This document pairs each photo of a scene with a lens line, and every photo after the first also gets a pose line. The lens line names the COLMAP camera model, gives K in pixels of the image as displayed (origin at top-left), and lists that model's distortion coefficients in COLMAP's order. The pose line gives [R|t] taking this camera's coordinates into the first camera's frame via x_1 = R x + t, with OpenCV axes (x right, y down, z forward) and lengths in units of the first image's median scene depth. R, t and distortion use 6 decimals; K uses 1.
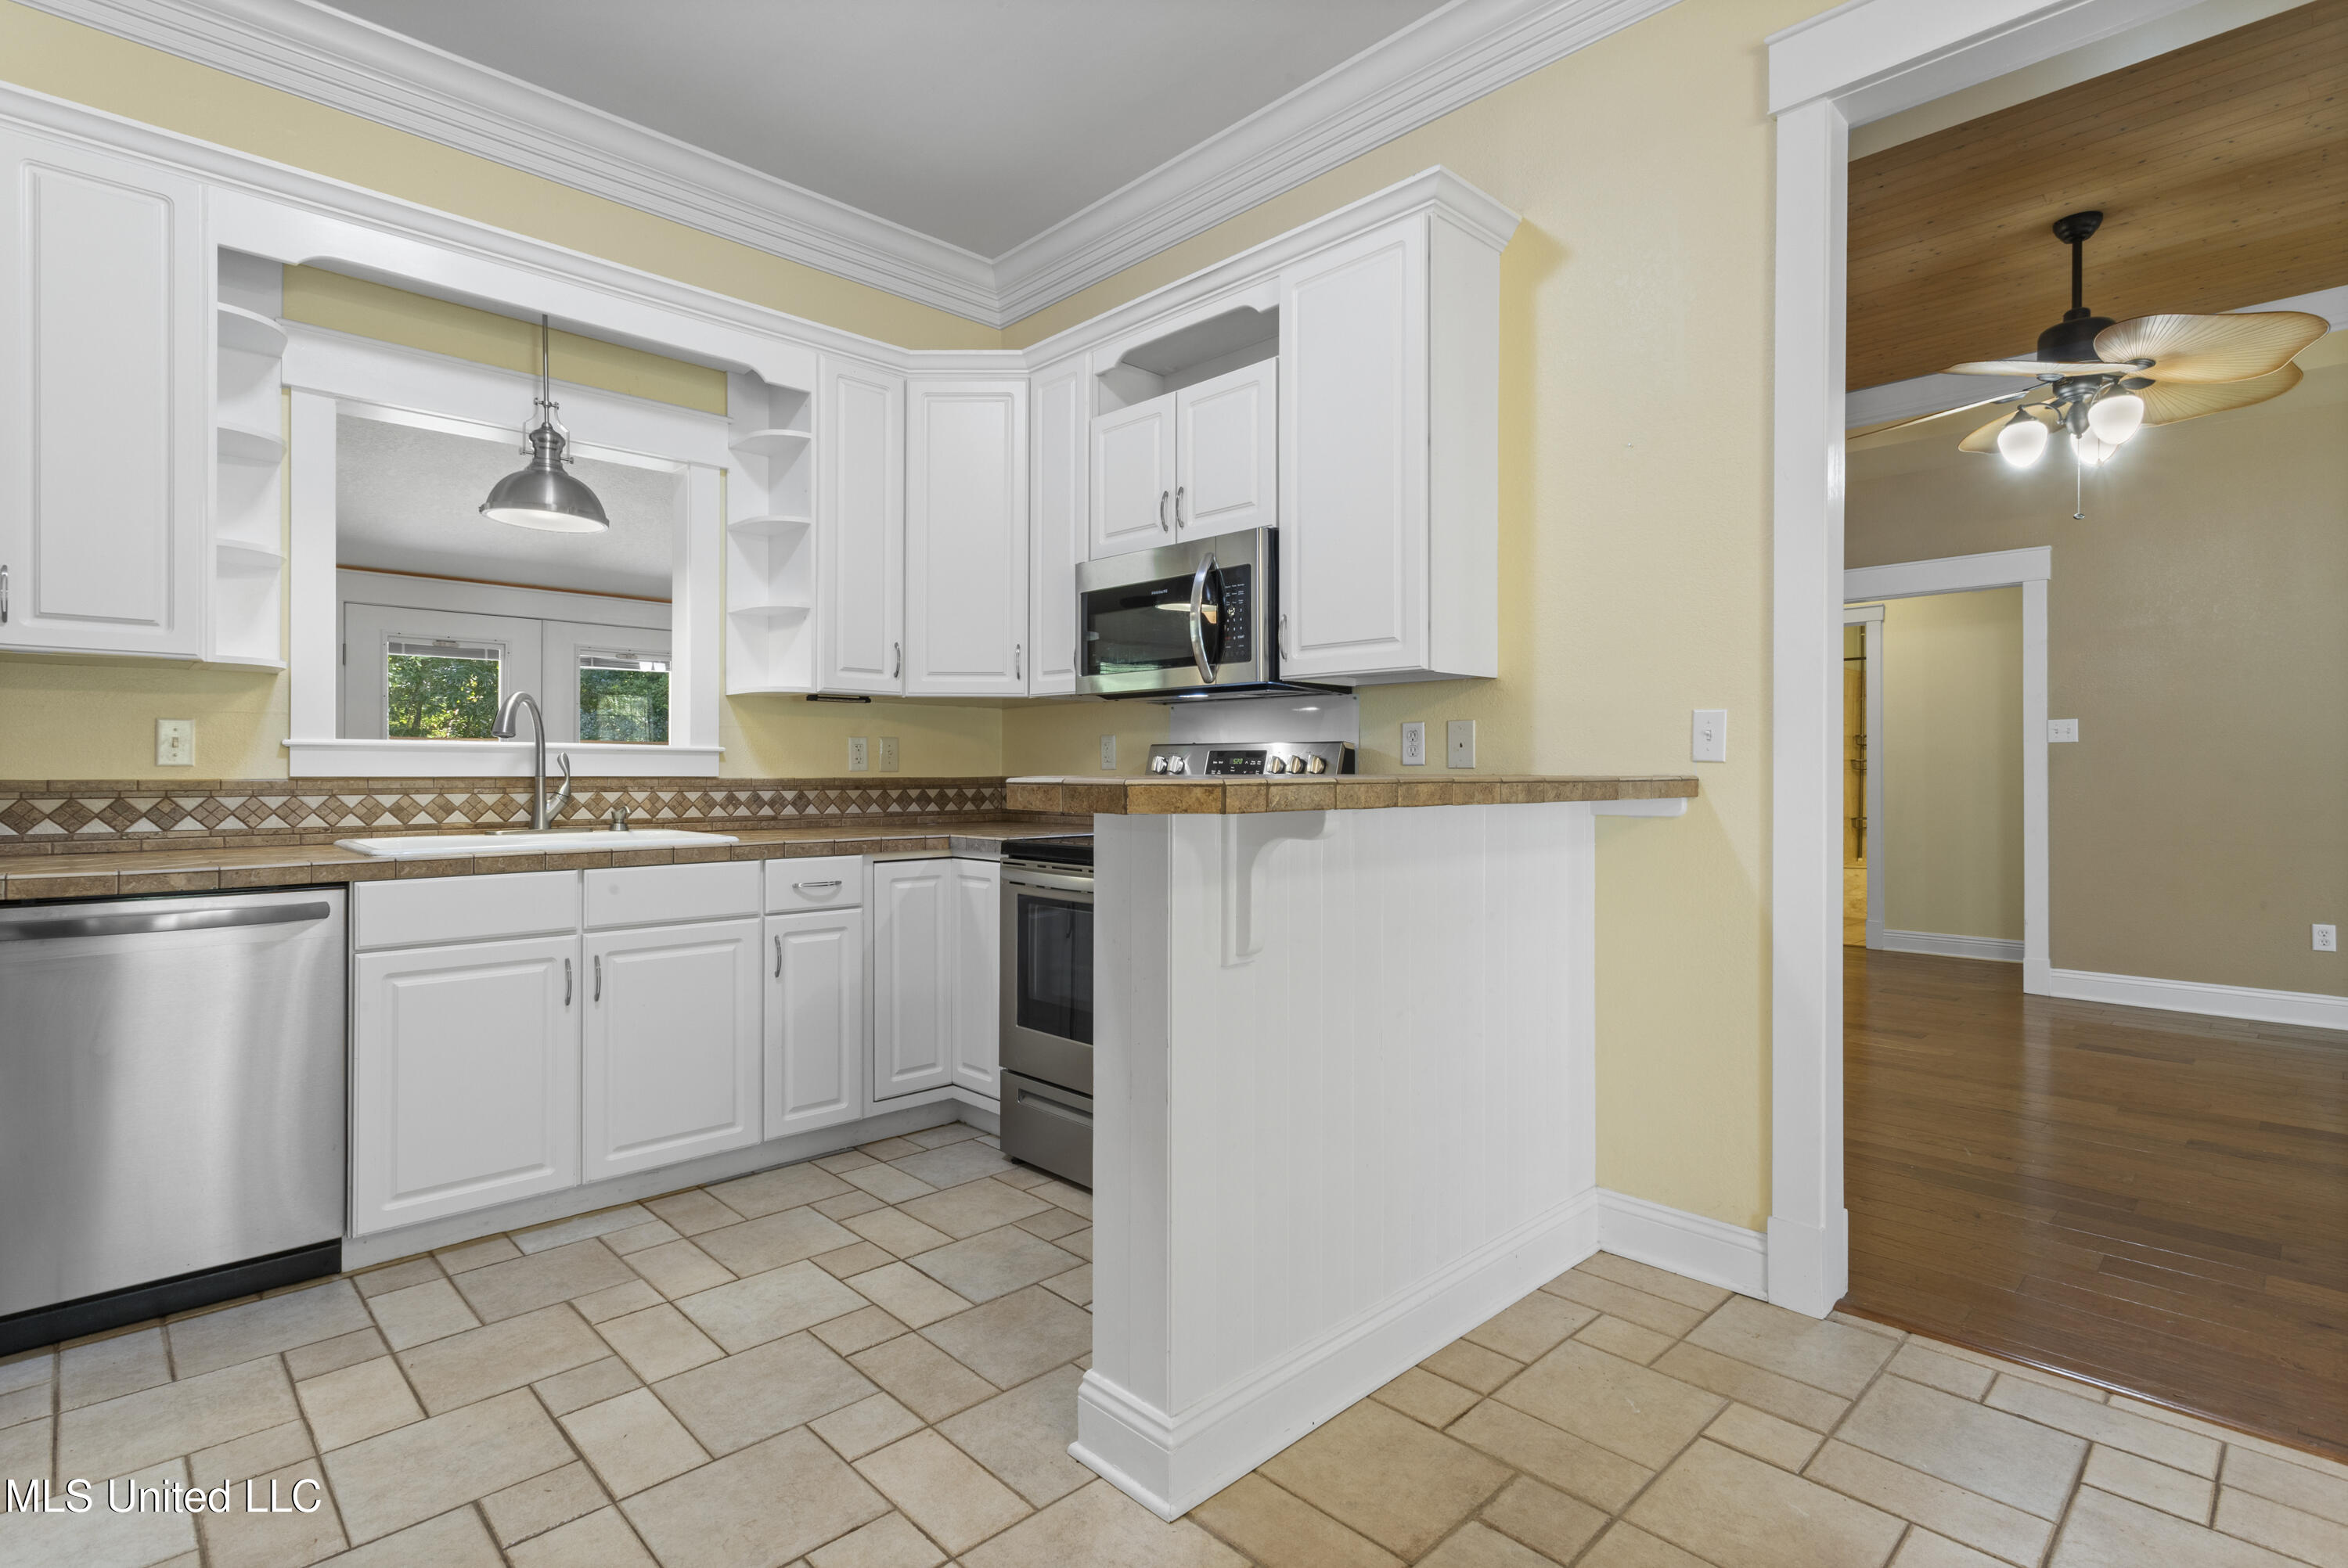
lens RADIAL K [[1104.5, 0, 1155.0], [0, 1104.5, 771.9], [0, 0, 1]] dist [-0.000240, 0.001850]
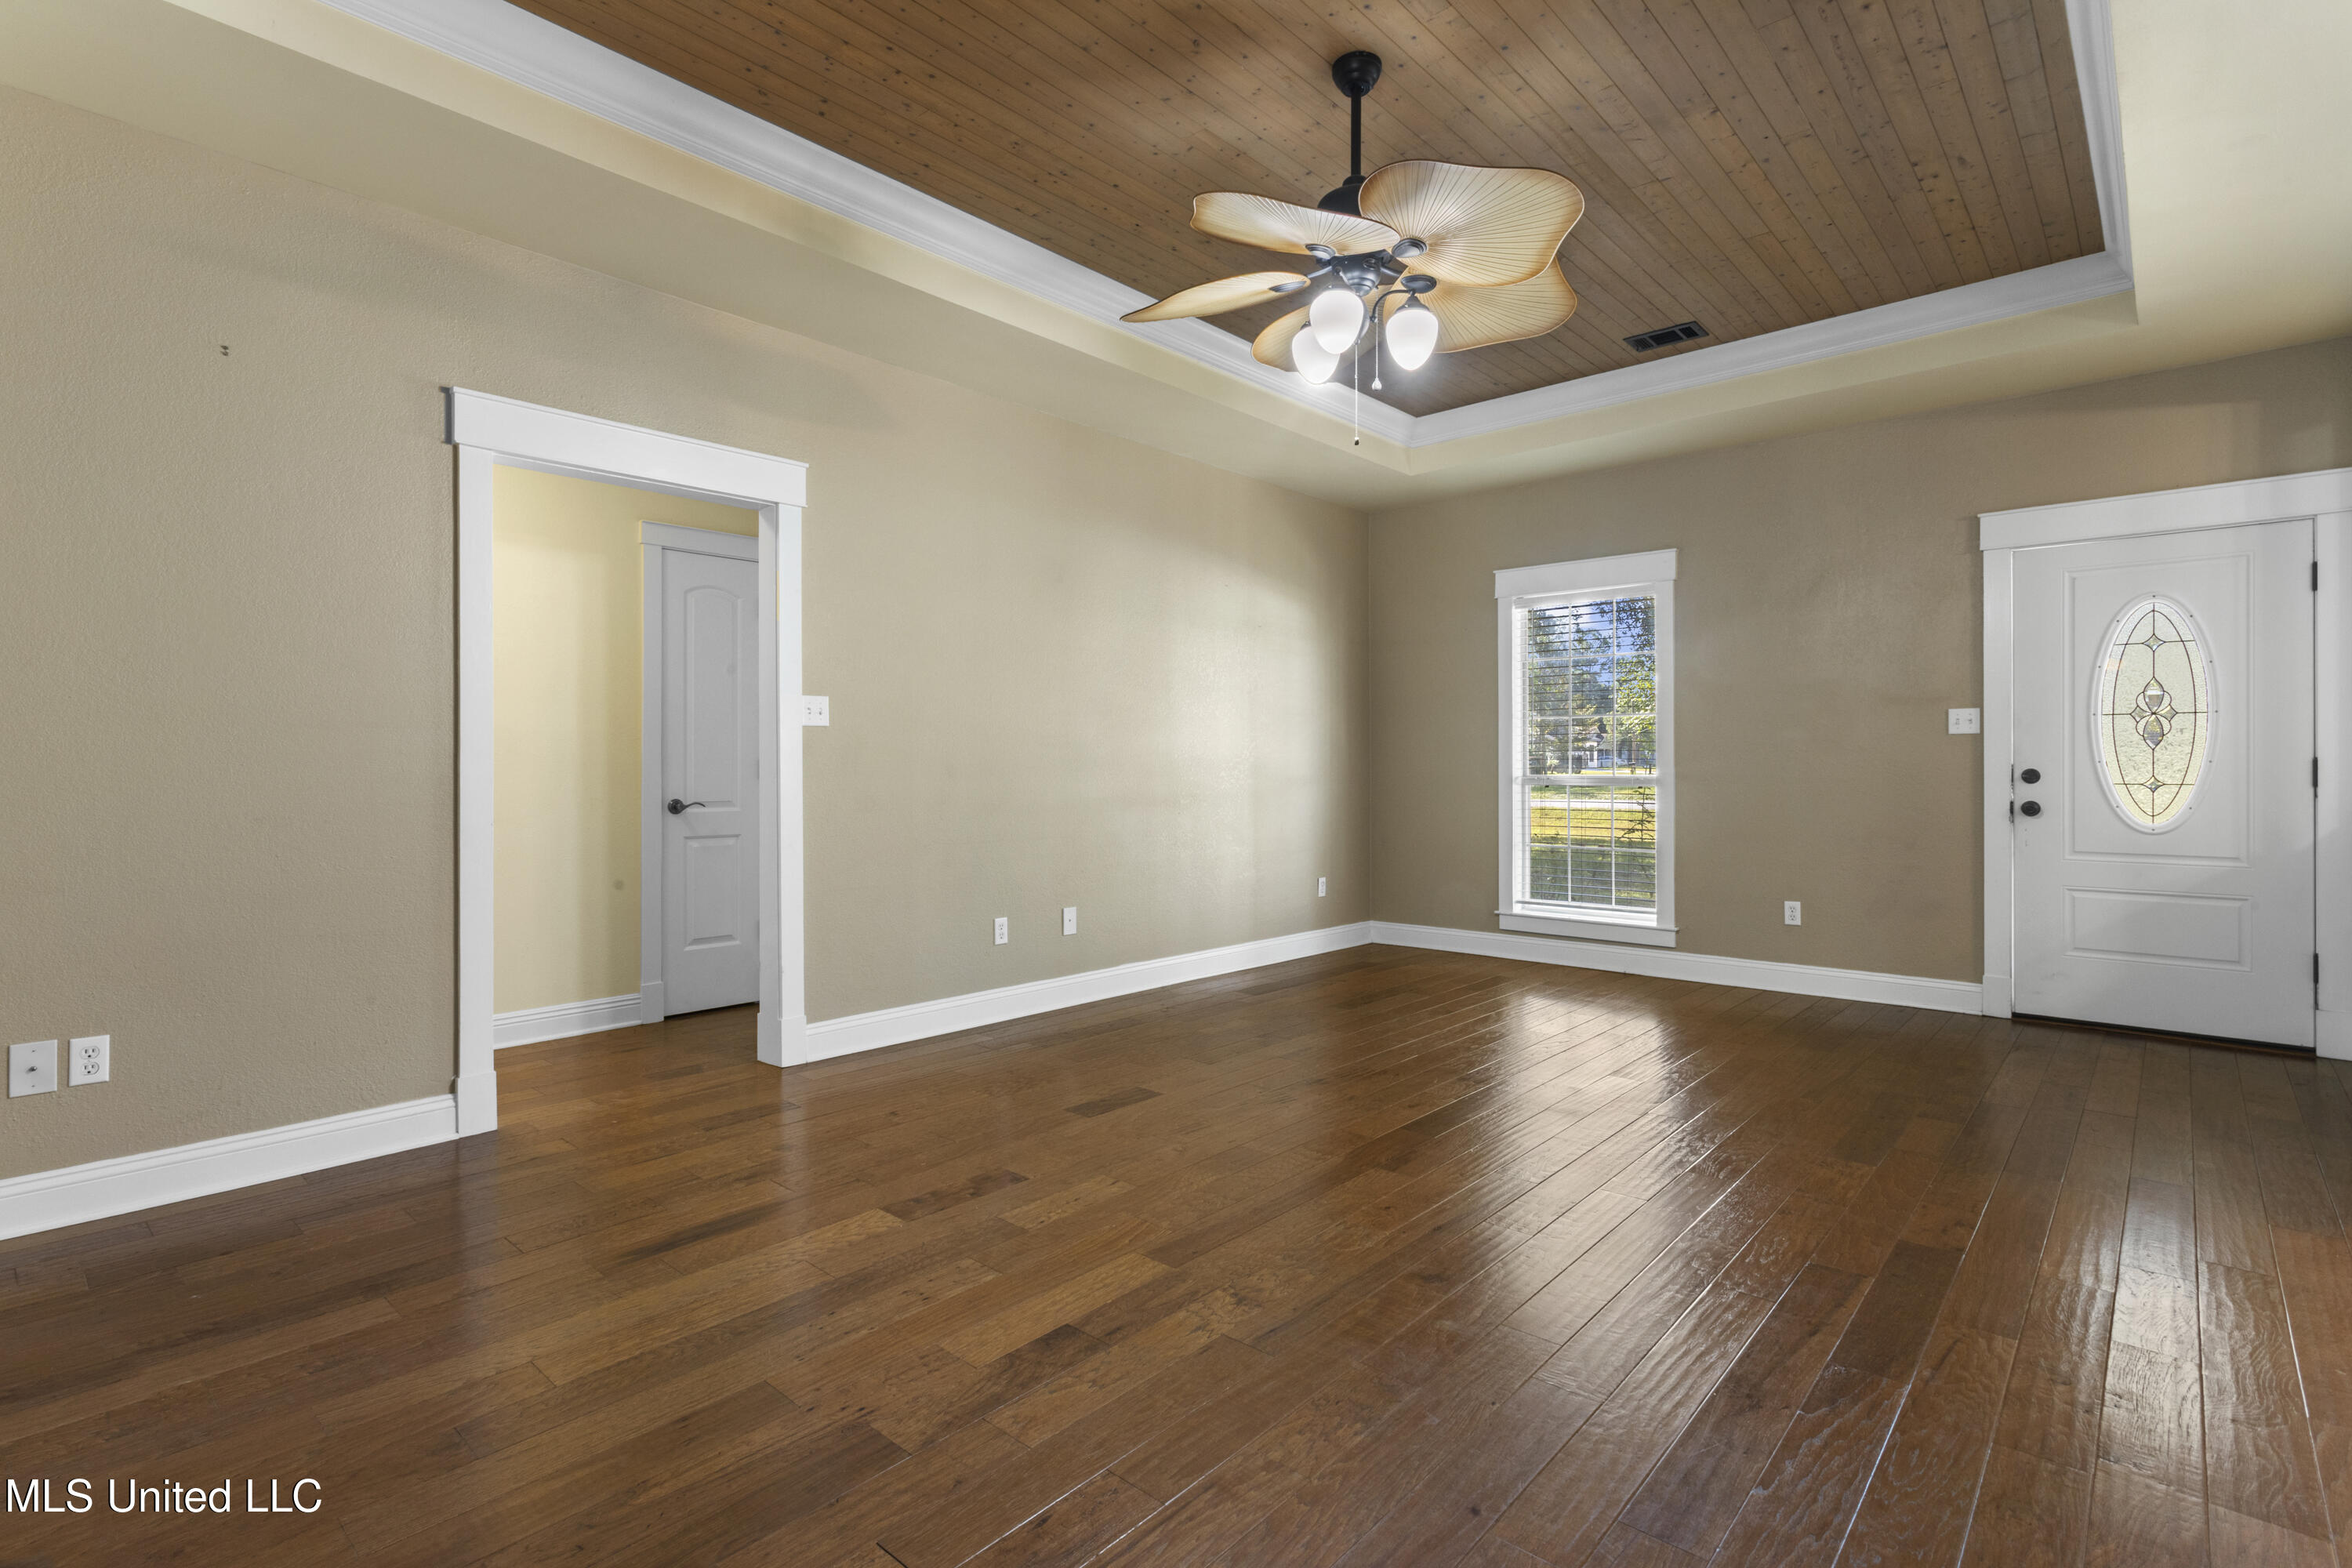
lens RADIAL K [[1106.6, 0, 1176.9], [0, 1106.6, 772.8], [0, 0, 1]] dist [-0.000240, 0.001850]
pose [[-0.078870, -0.005695, 0.996869, 0.065341], [0.001976, 0.999981, 0.005869, 0.002568], [-0.996883, 0.002433, -0.078858, 1.501886]]
